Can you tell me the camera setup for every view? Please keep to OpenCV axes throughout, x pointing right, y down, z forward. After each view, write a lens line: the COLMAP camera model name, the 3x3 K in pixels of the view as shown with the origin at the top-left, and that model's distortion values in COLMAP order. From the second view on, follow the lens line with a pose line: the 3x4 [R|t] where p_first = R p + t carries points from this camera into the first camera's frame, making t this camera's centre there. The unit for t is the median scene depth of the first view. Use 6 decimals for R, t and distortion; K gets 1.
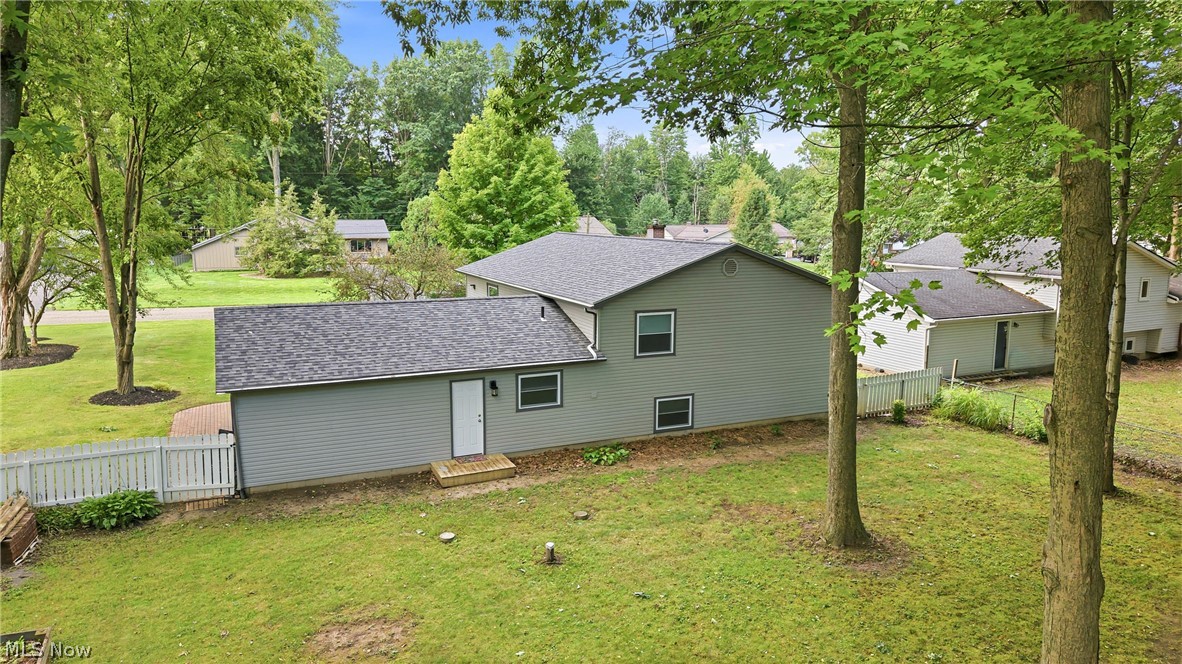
lens RADIAL K [[789.4, 0, 591.0], [0, 789.4, 332.0], [0, 0, 1]] dist [0.074869, -0.083732]
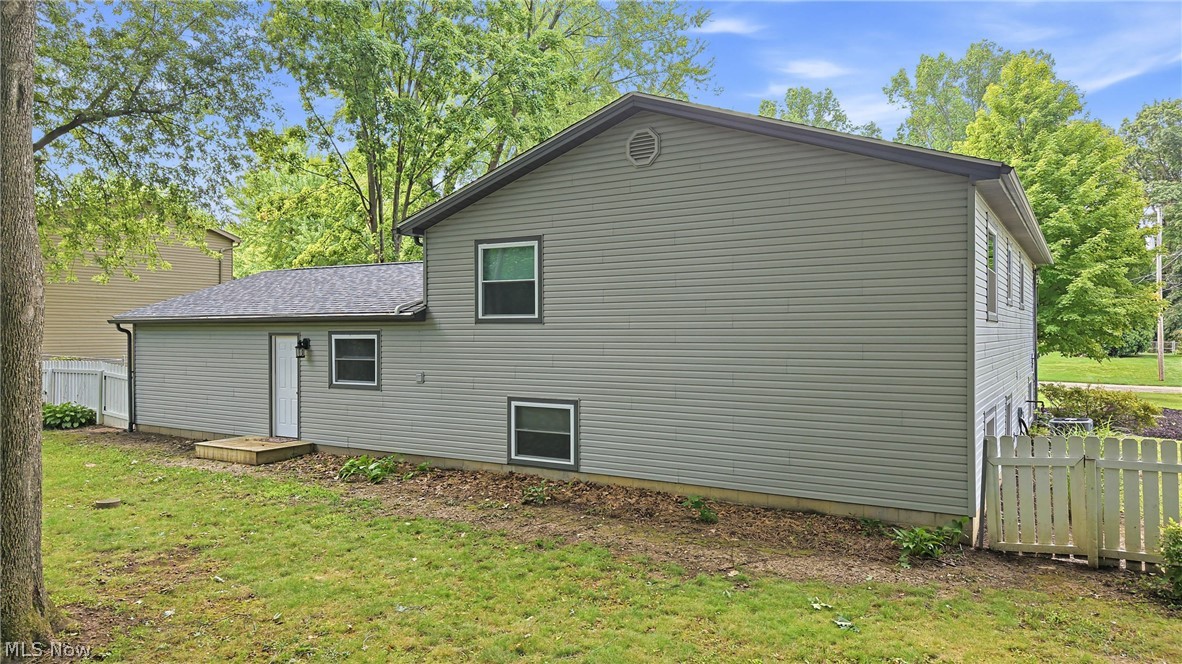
lens RADIAL K [[789.4, 0, 591.0], [0, 789.4, 332.0], [0, 0, 1]] dist [0.074869, -0.083732]
pose [[0.551318, -0.007331, -0.834263, 0.632964], [-0.126050, 0.987751, -0.091979, 0.089249], [0.824718, 0.155868, 0.543641, 0.807939]]
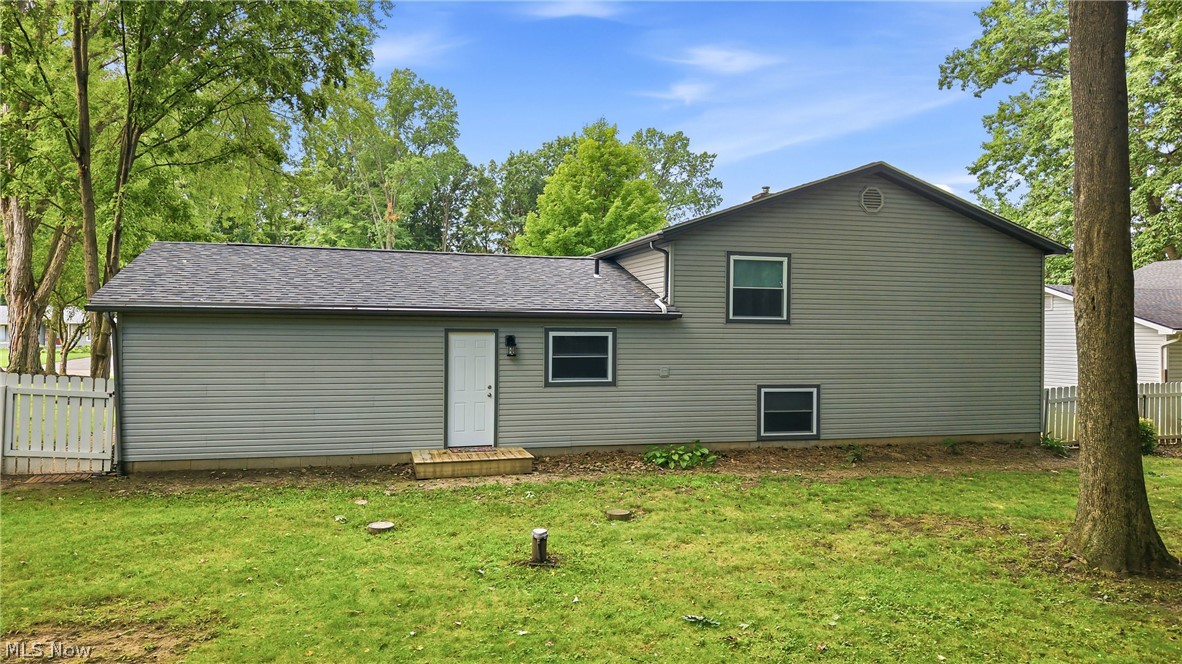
lens RADIAL K [[802.1, 0, 591.0], [0, 802.1, 332.0], [0, 0, 1]] dist [0.021936, -0.005788]
pose [[0.987988, 0.000701, -0.154531, 0.049804], [-0.025181, 0.987354, -0.156516, 0.162602], [0.152467, 0.158527, 0.975512, 0.337386]]
